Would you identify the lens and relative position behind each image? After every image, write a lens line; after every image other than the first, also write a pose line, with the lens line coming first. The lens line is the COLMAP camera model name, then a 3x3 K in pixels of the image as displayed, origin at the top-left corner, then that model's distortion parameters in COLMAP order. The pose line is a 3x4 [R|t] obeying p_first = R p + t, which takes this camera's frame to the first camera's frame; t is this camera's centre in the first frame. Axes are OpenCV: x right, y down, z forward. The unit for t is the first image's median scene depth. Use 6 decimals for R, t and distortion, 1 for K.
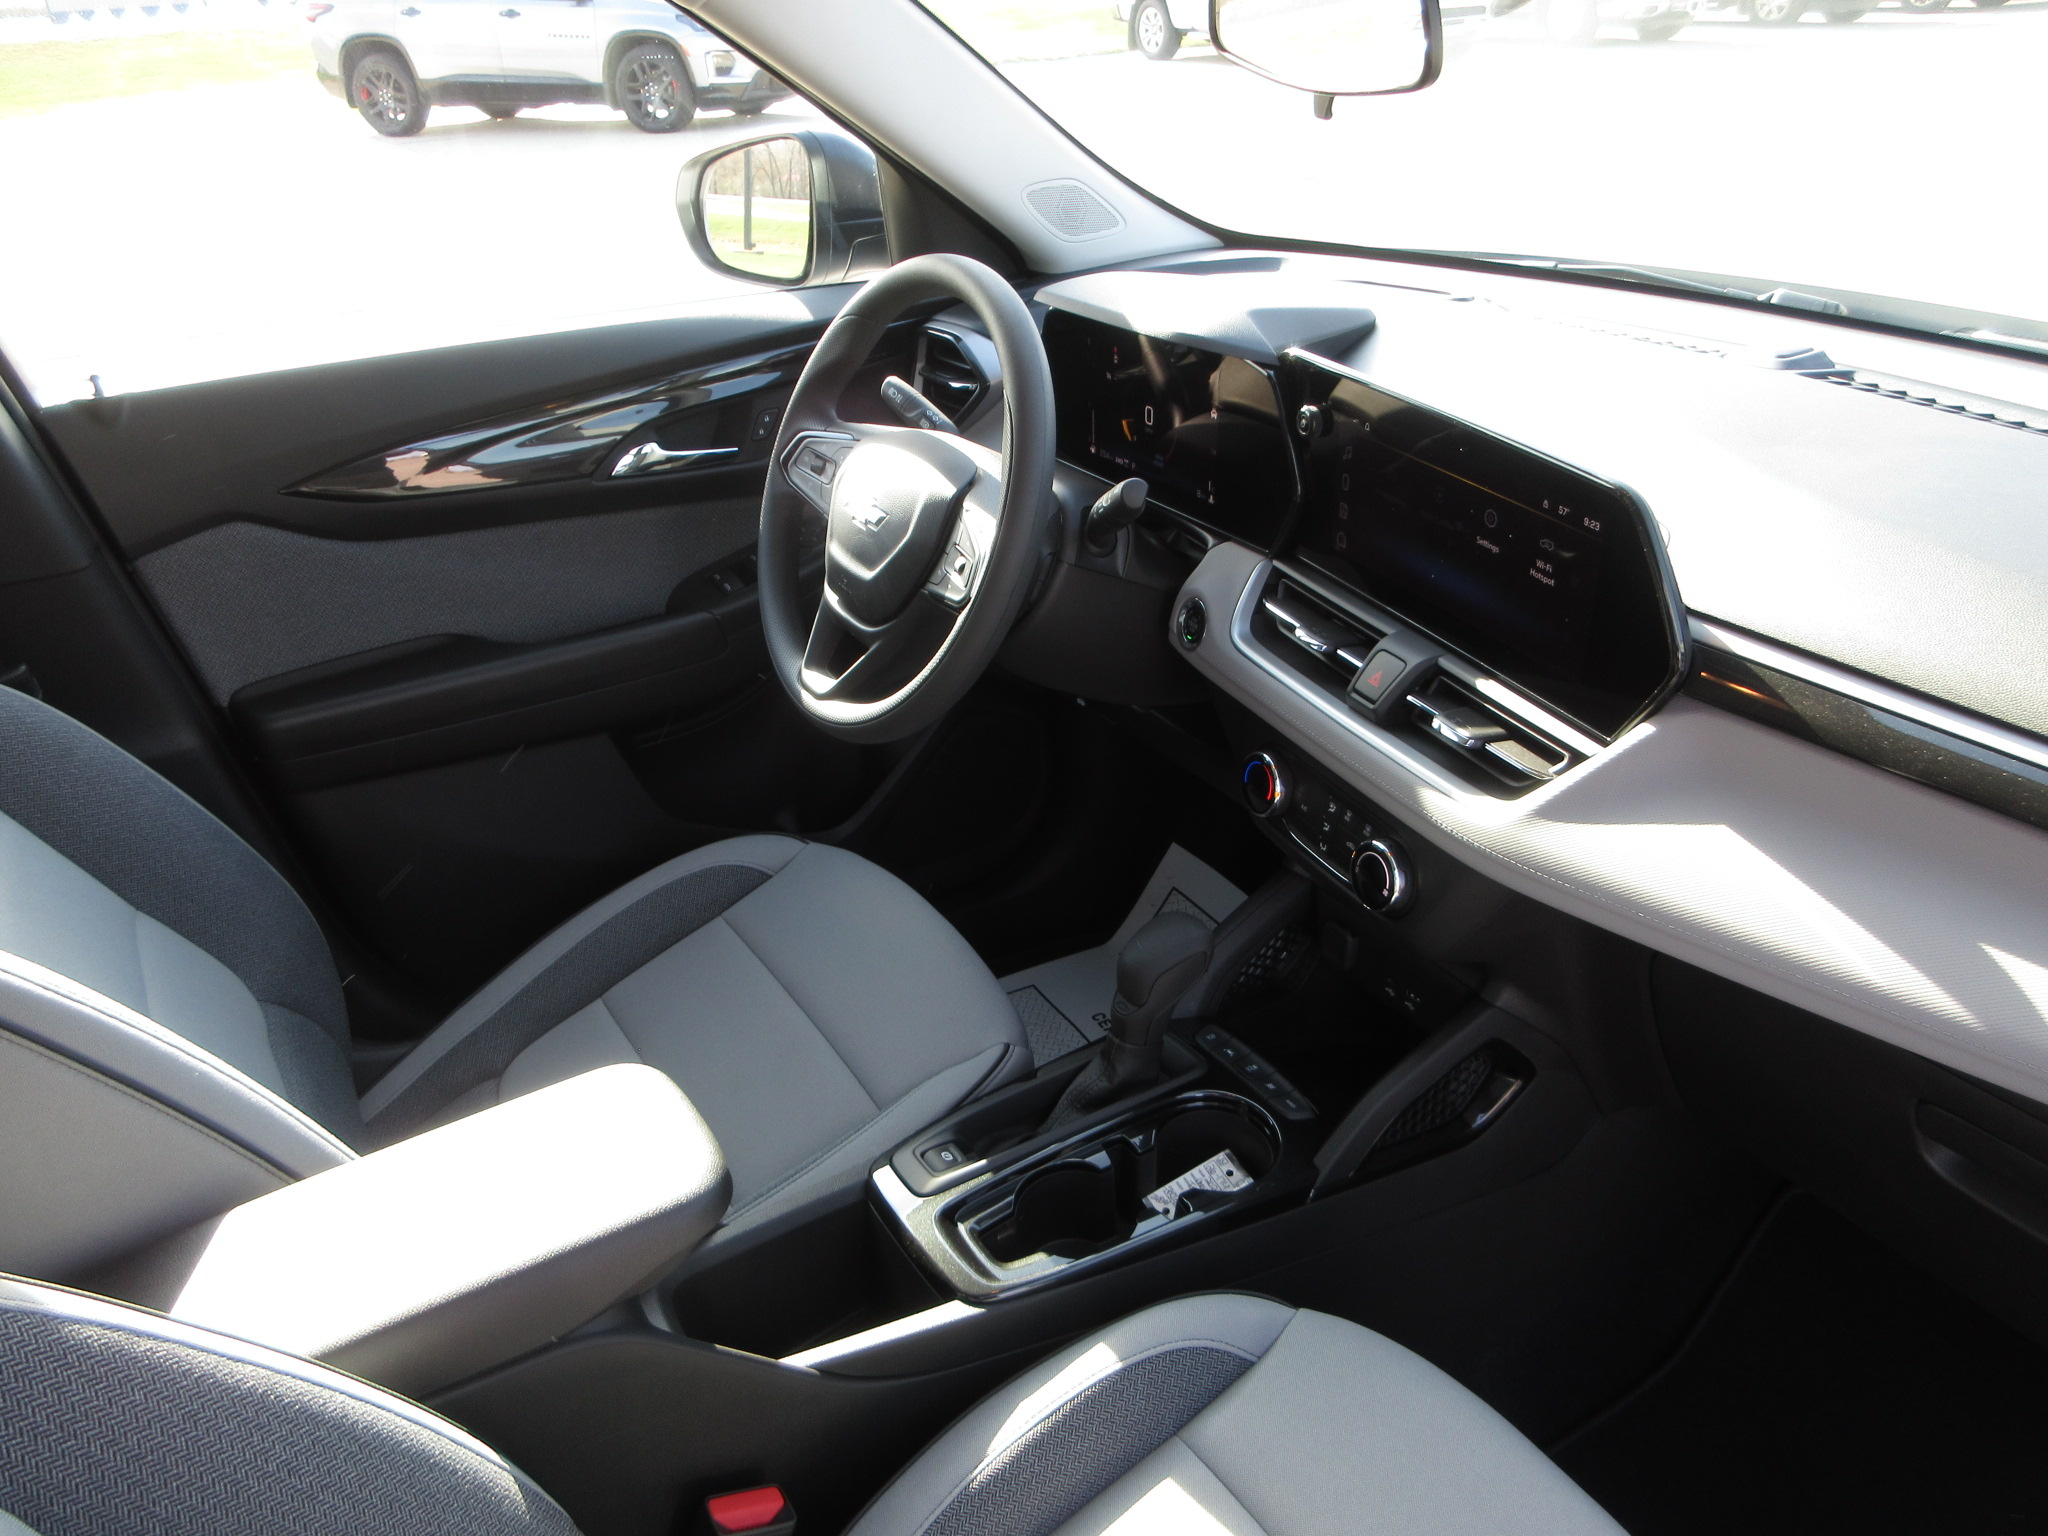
lens RADIAL K [[1527.1, 0, 1024.0], [0, 1527.1, 768.0], [0, 0, 1]] dist [-0.024281, -0.002878]
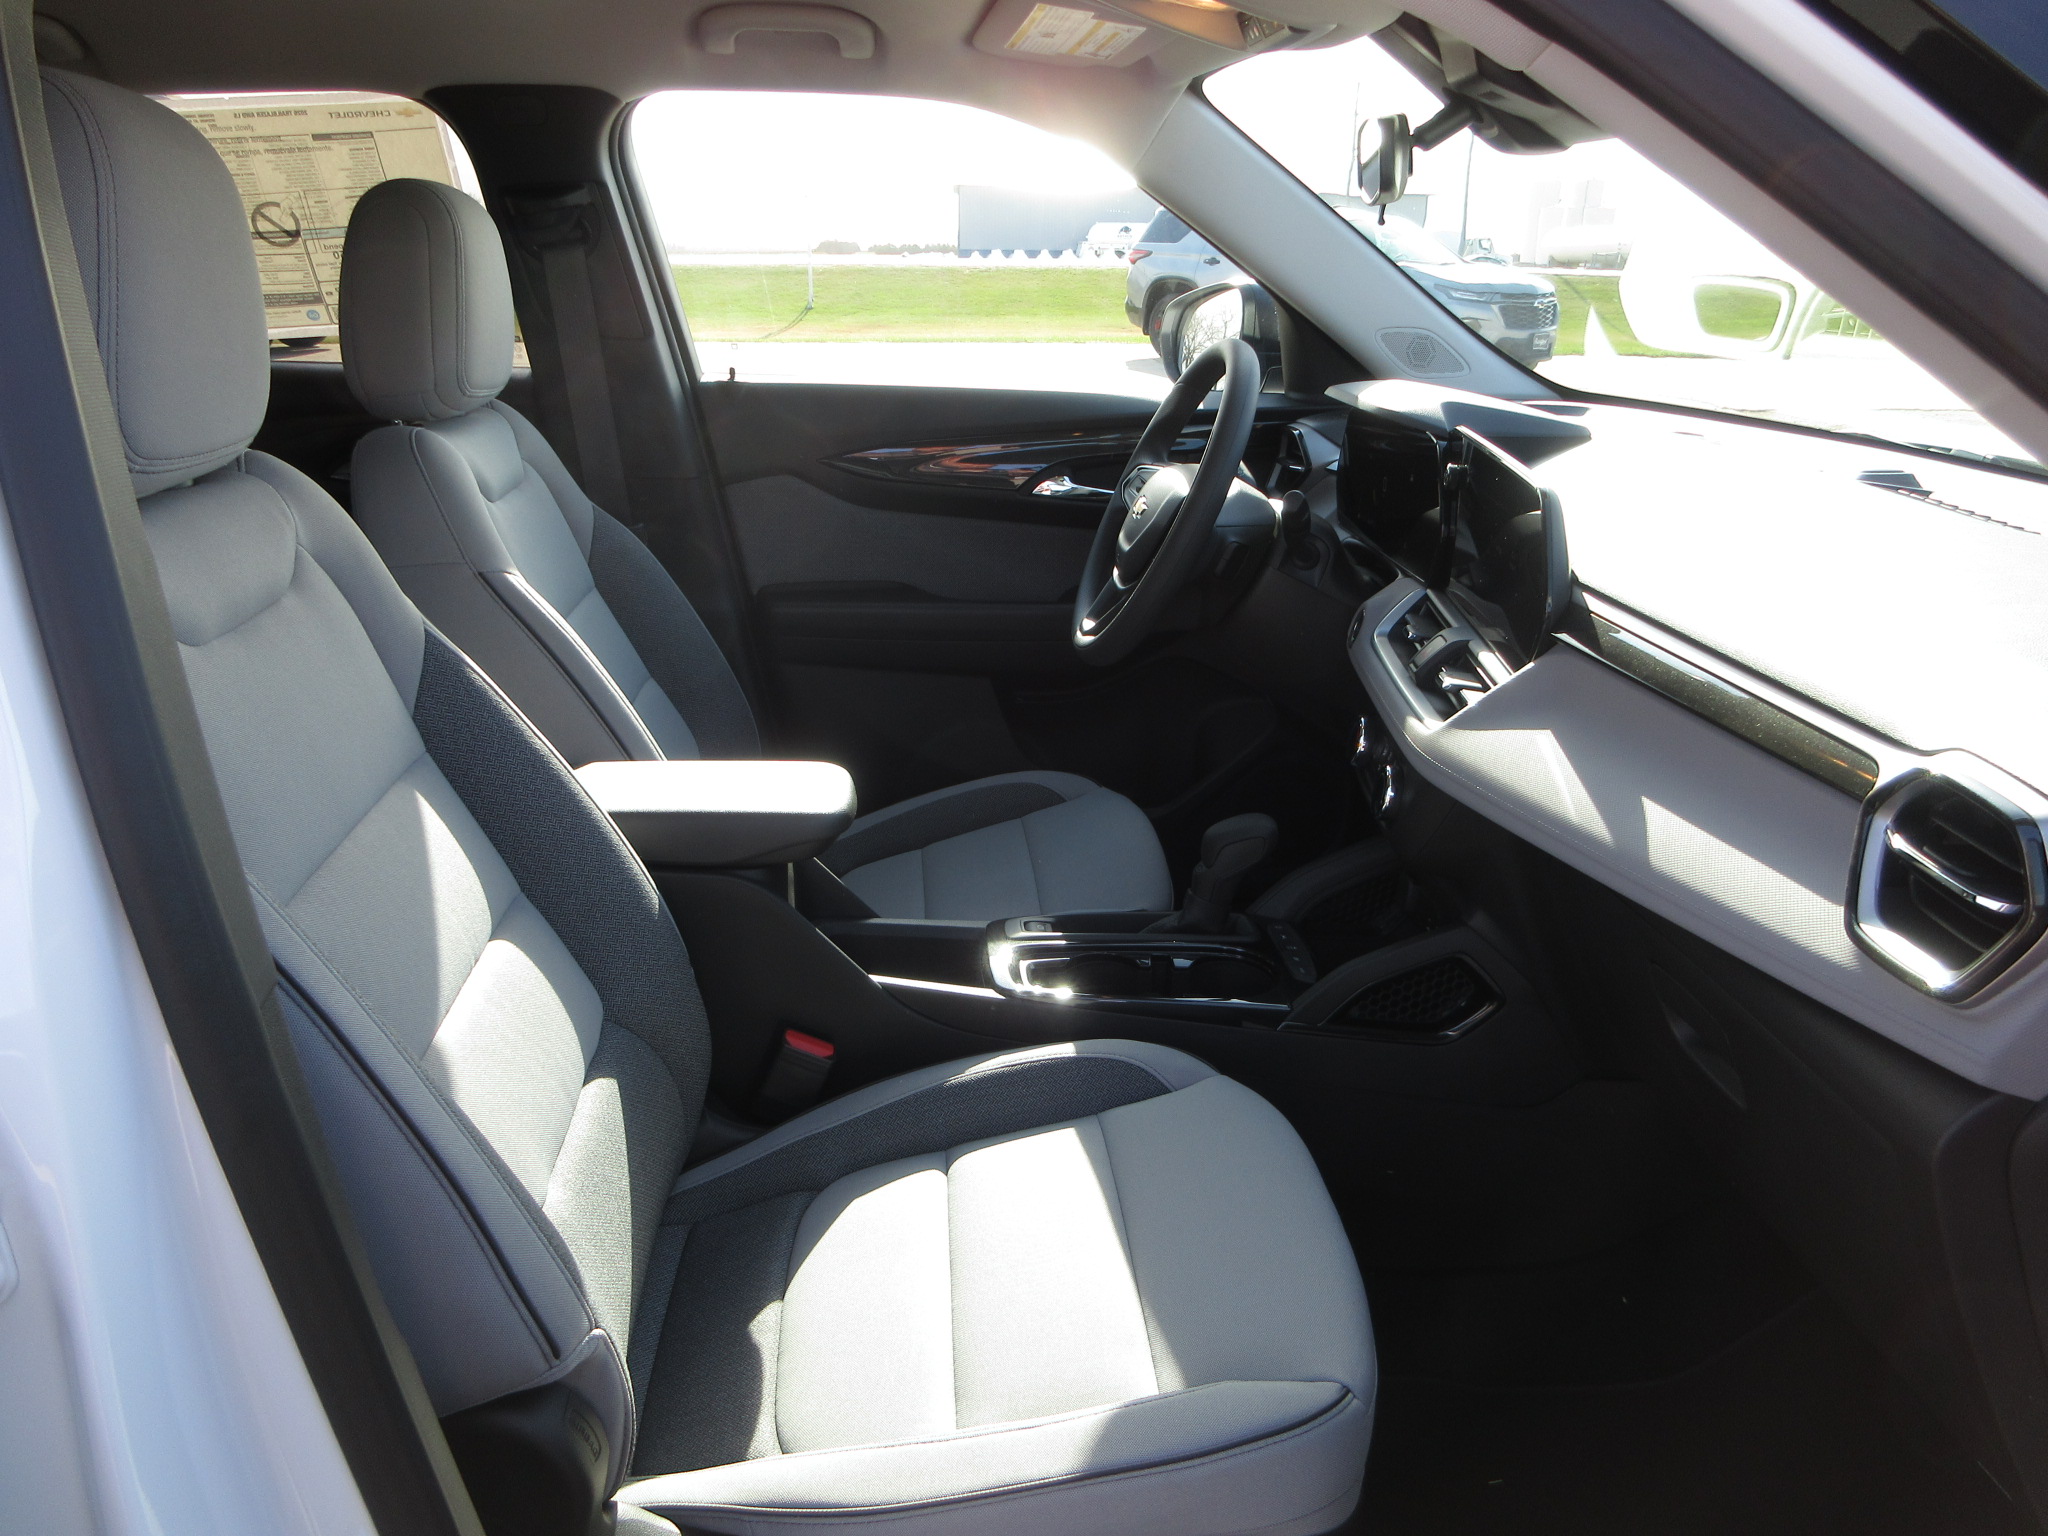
lens RADIAL K [[1540.6, 0, 1024.0], [0, 1540.6, 768.0], [0, 0, 1]] dist [0.016533, -0.003242]
pose [[0.881880, 0.205211, -0.424471, 0.441094], [-0.271202, 0.957243, -0.100670, 0.229073], [0.385663, 0.203896, 0.899828, -0.269552]]
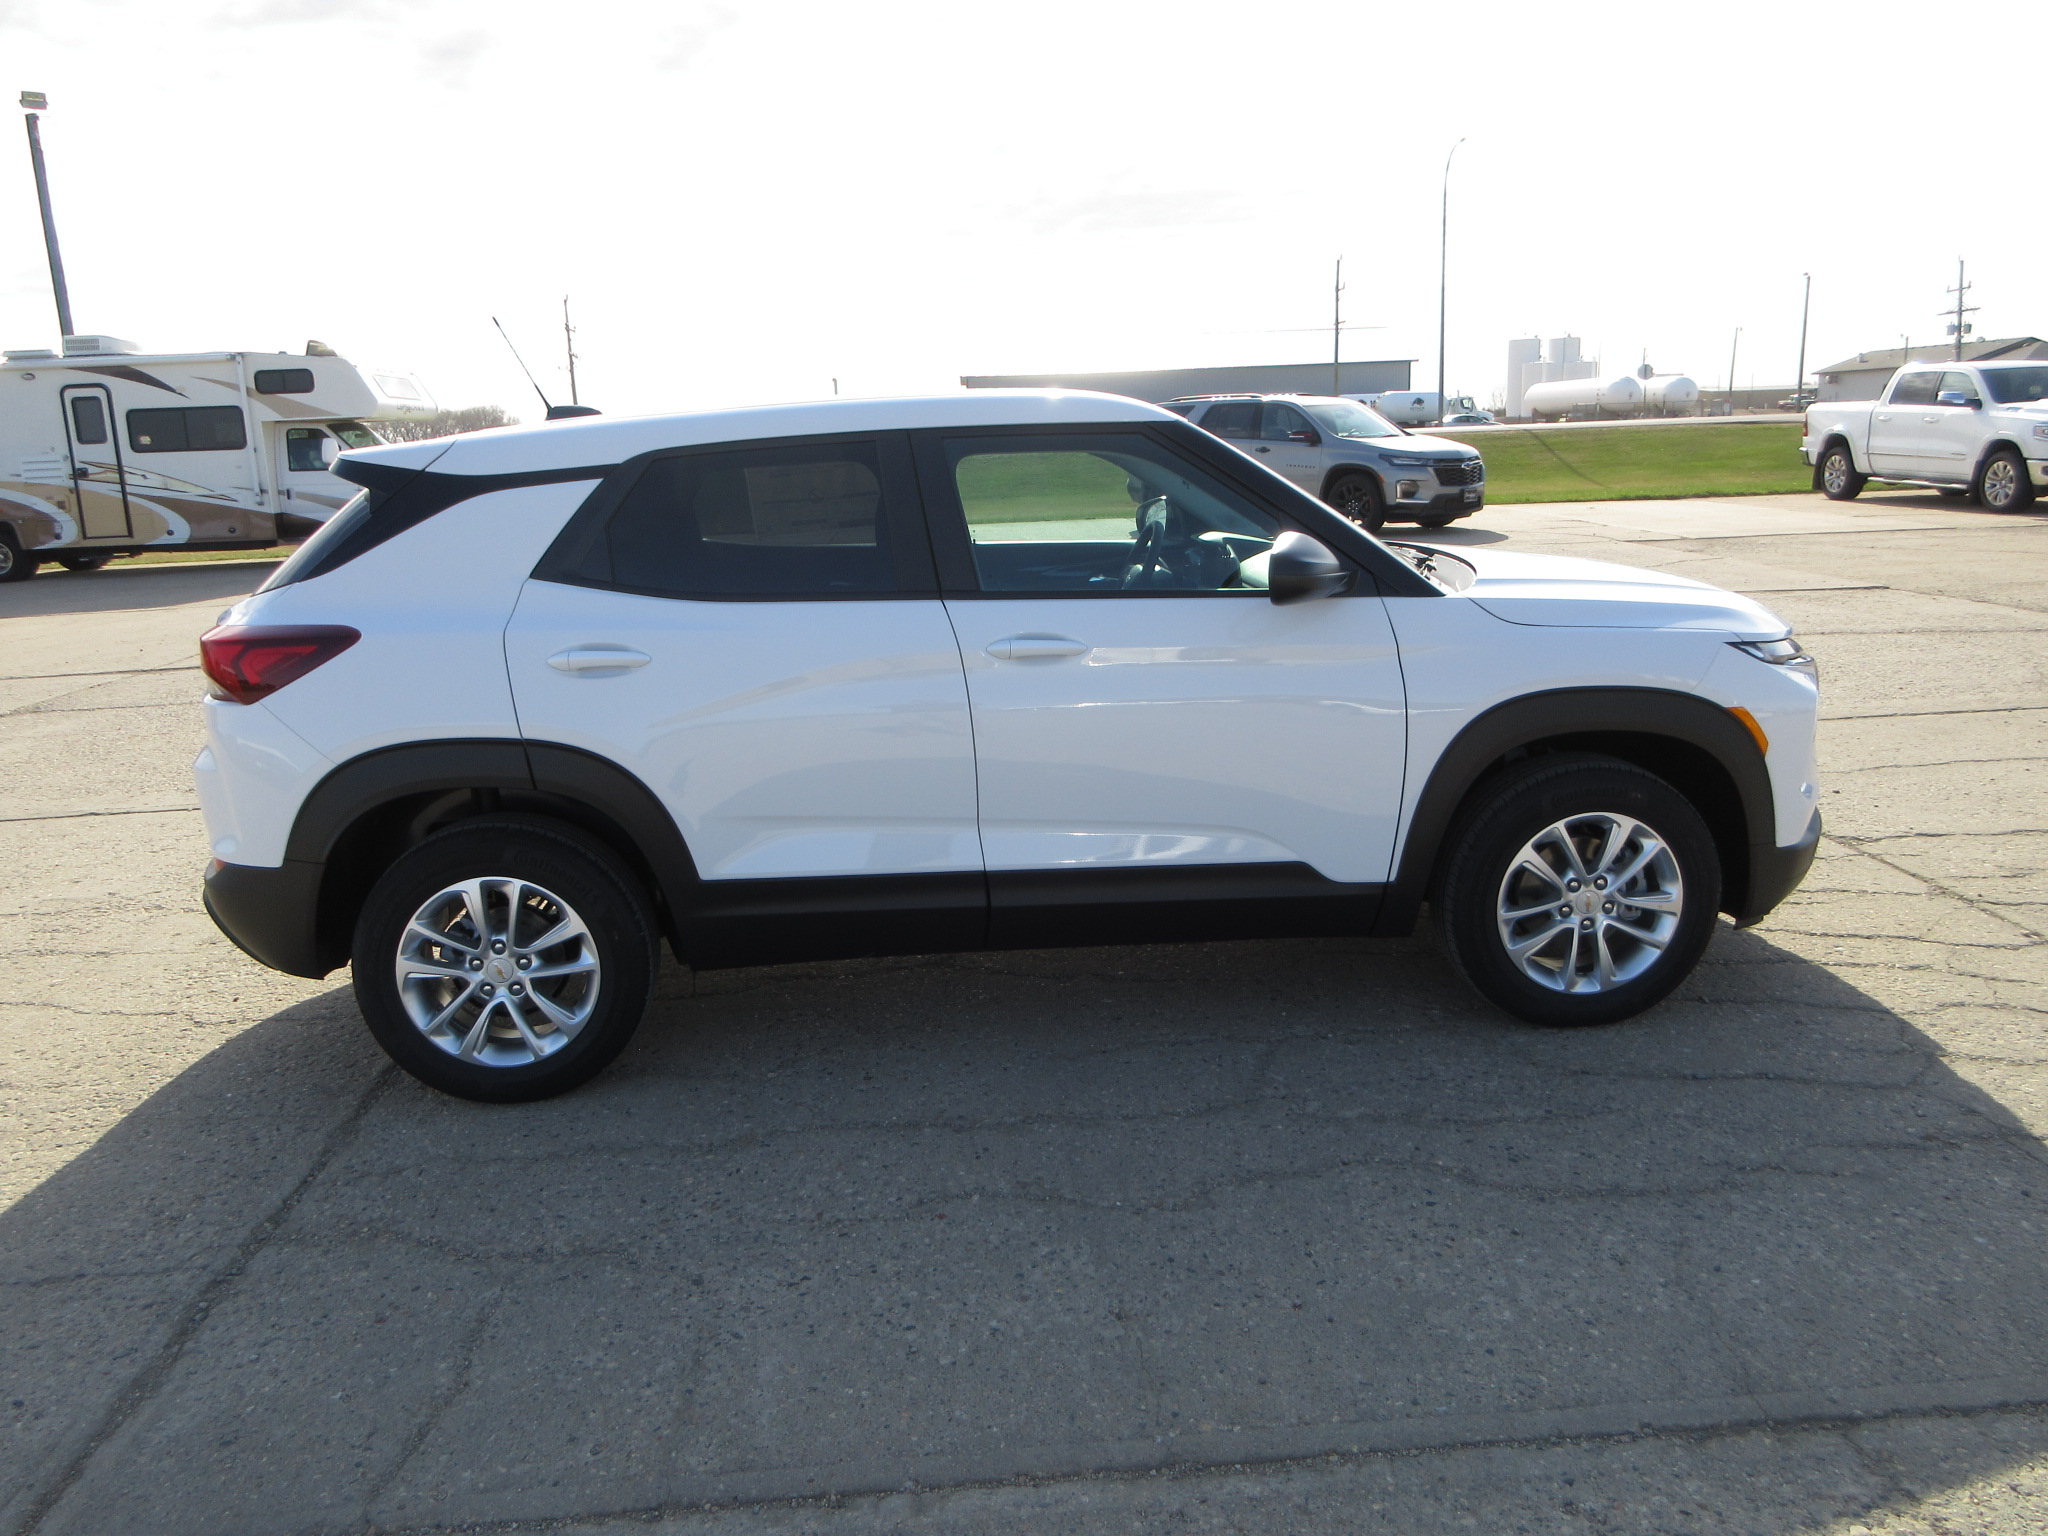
lens RADIAL K [[1540.6, 0, 1024.0], [0, 1540.6, 768.0], [0, 0, 1]] dist [0.016533, -0.003242]
pose [[0.879367, 0.136977, -0.456017, 1.608059], [-0.246953, 0.950049, -0.190842, 1.180818], [0.407097, 0.280435, 0.869269, -2.598589]]
